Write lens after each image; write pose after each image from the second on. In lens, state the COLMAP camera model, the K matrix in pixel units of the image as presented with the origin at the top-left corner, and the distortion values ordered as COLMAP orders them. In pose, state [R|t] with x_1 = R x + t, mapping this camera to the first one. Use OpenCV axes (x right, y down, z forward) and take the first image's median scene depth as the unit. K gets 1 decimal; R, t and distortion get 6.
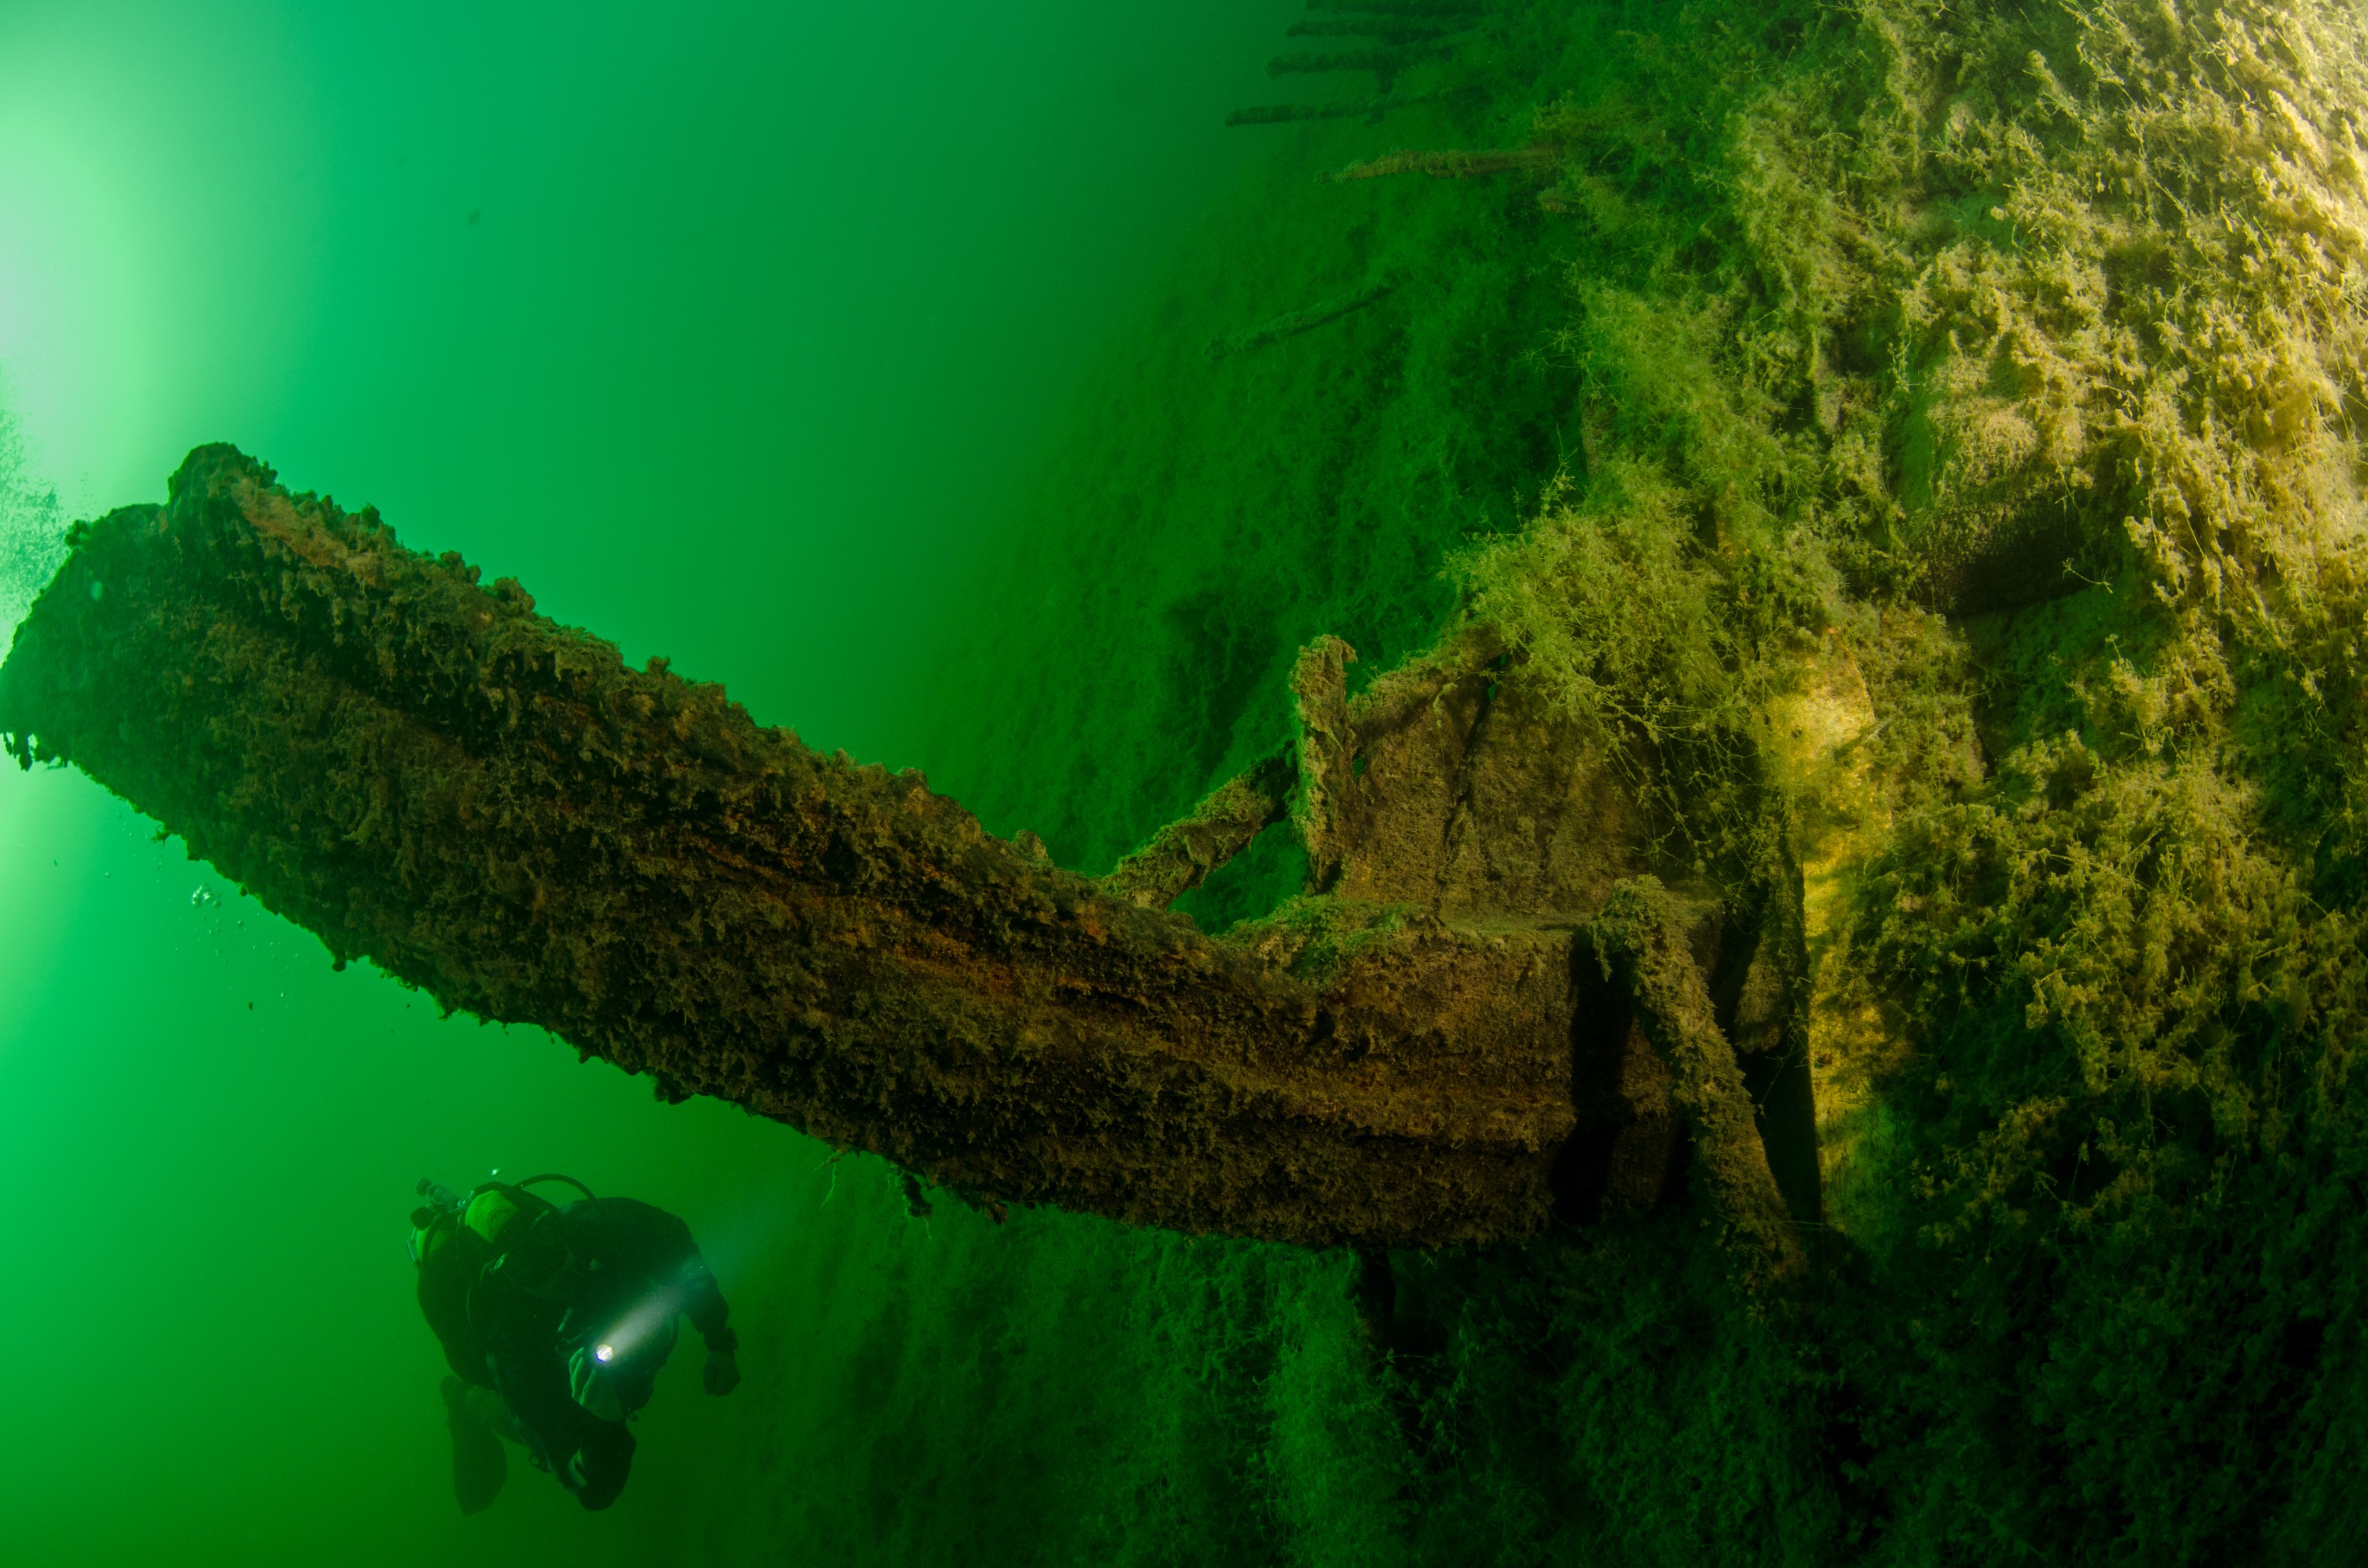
lens RADIAL K [[1107.7, 0, 1179.3], [0, 1107.7, 789.2], [0, 0, 1]] dist [-0.292923, 0.074681]
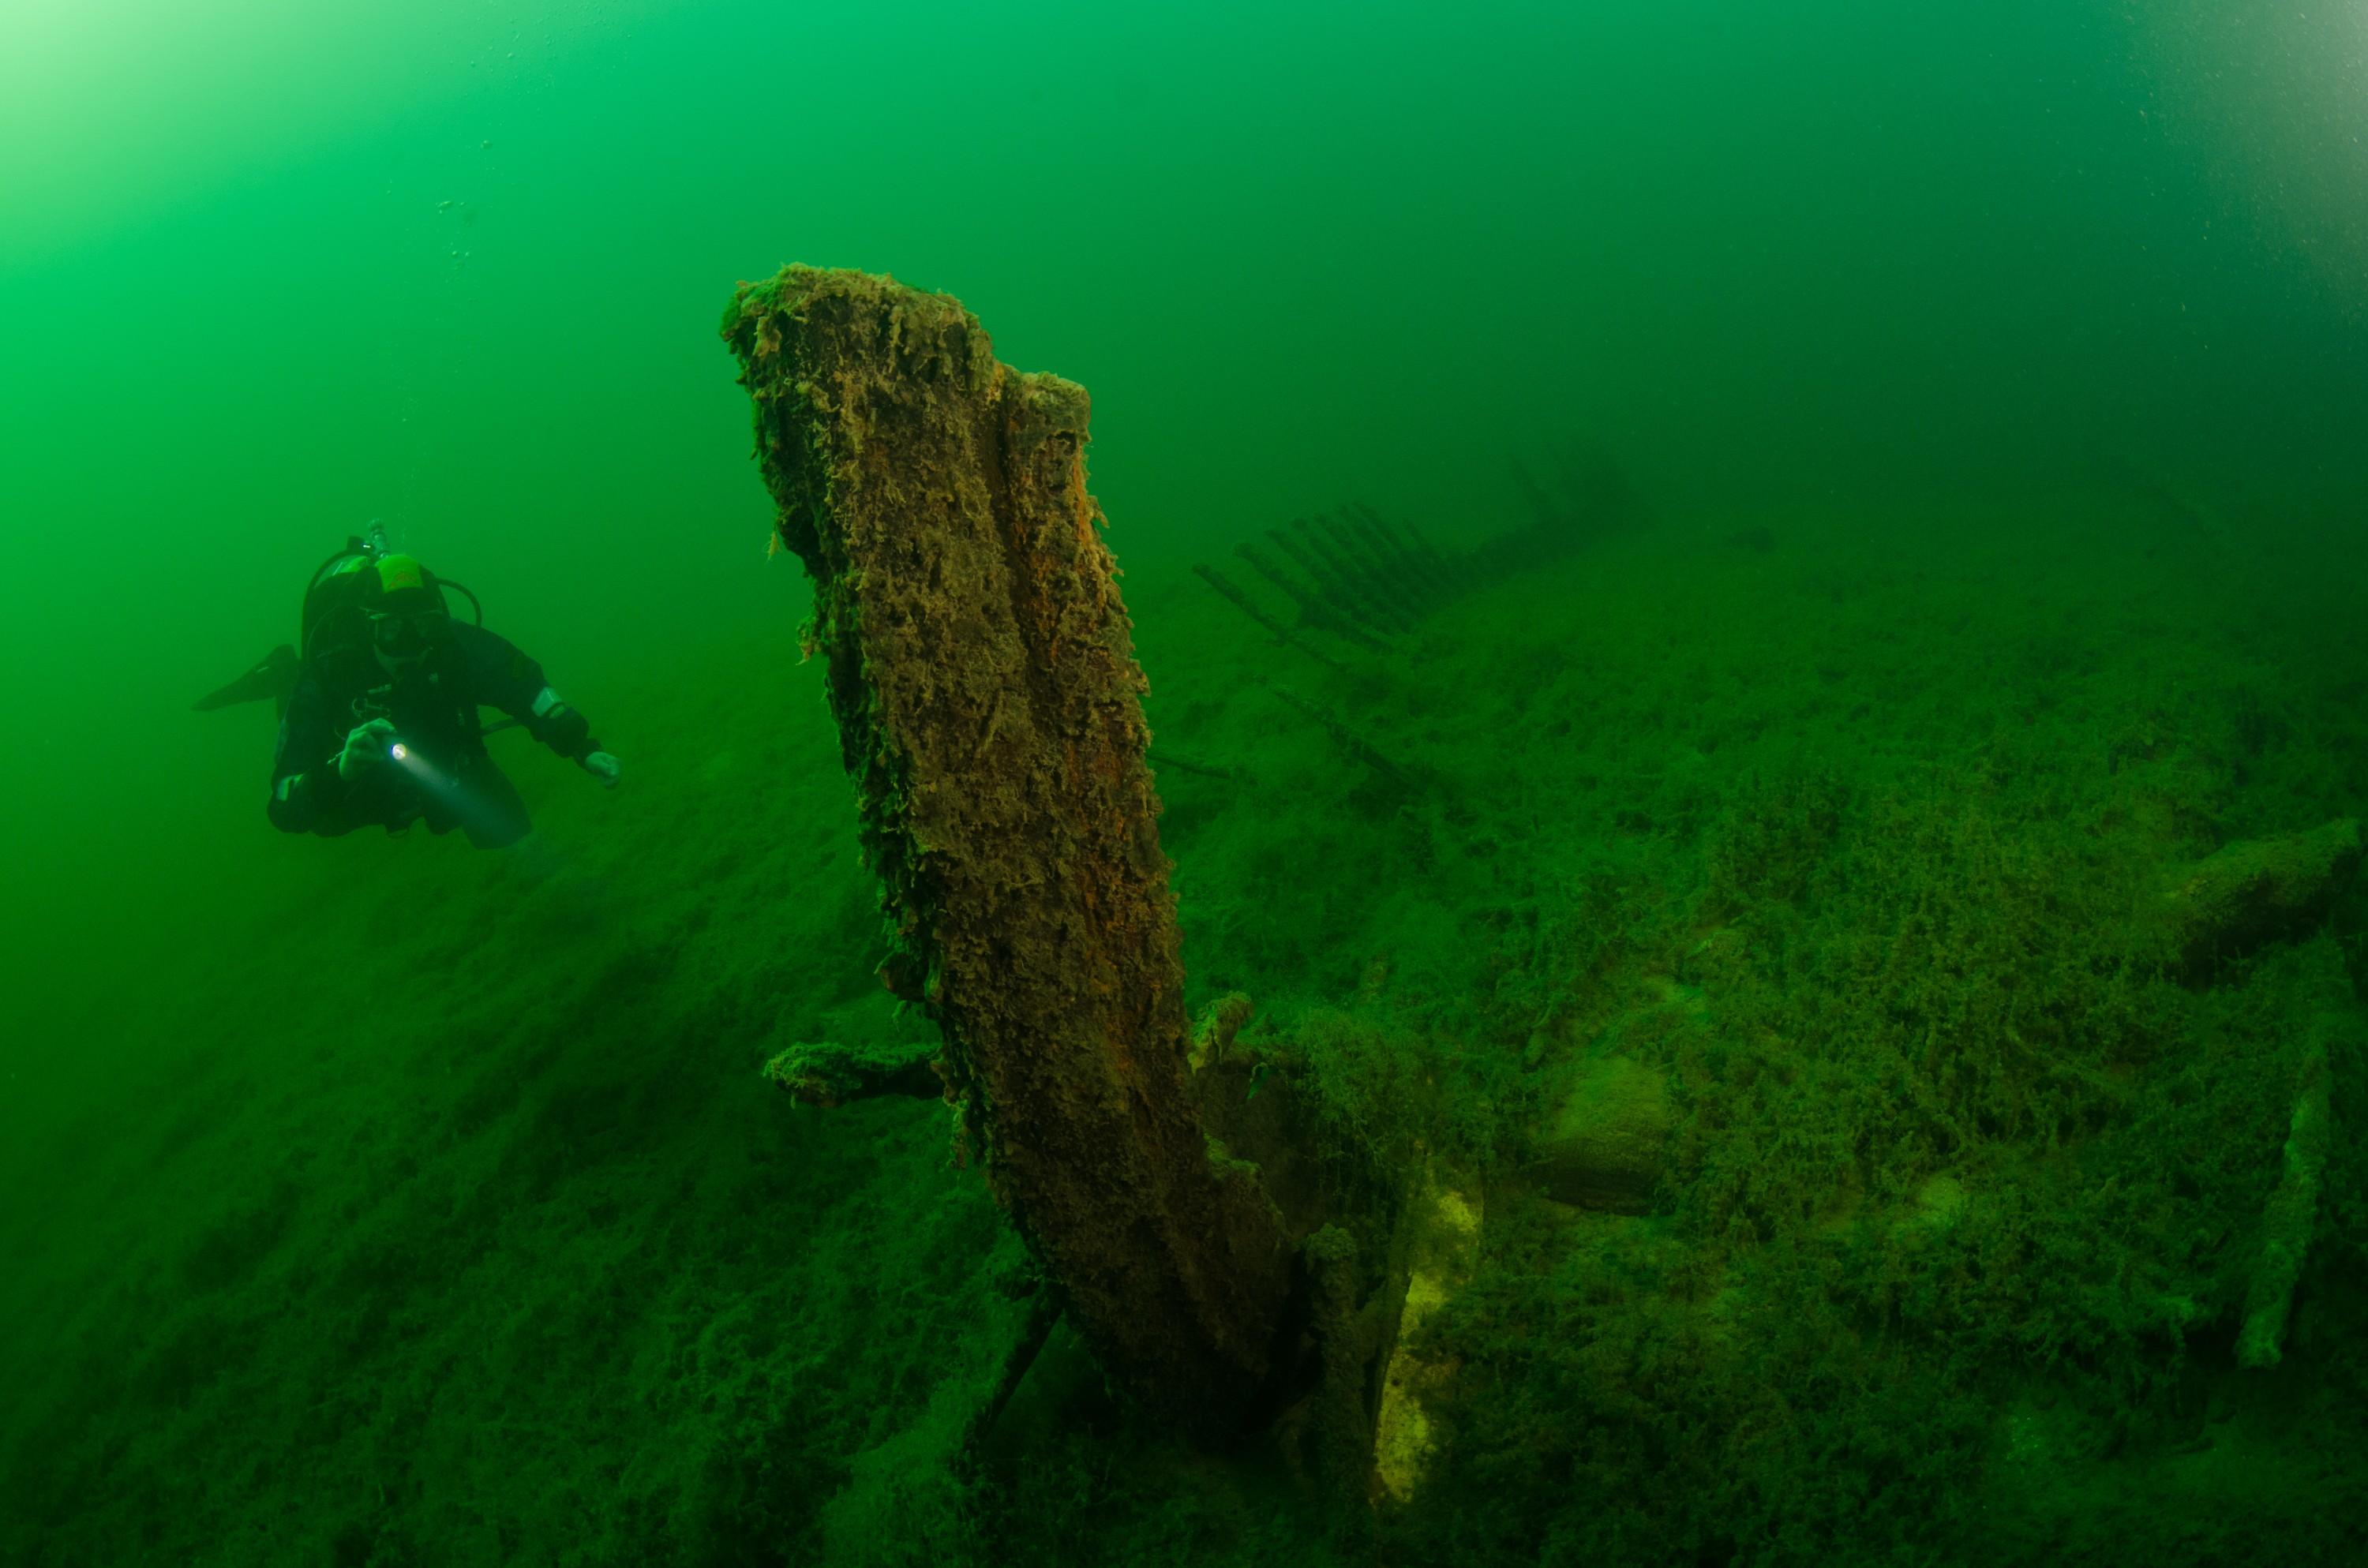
lens RADIAL K [[1107.7, 0, 1179.3], [0, 1107.7, 789.2], [0, 0, 1]] dist [-0.292923, 0.074681]
pose [[0.688491, 0.653102, 0.315338, -0.705993], [-0.499432, 0.742236, -0.446826, 0.447657], [-0.525878, 0.150146, 0.837203, -0.321552]]
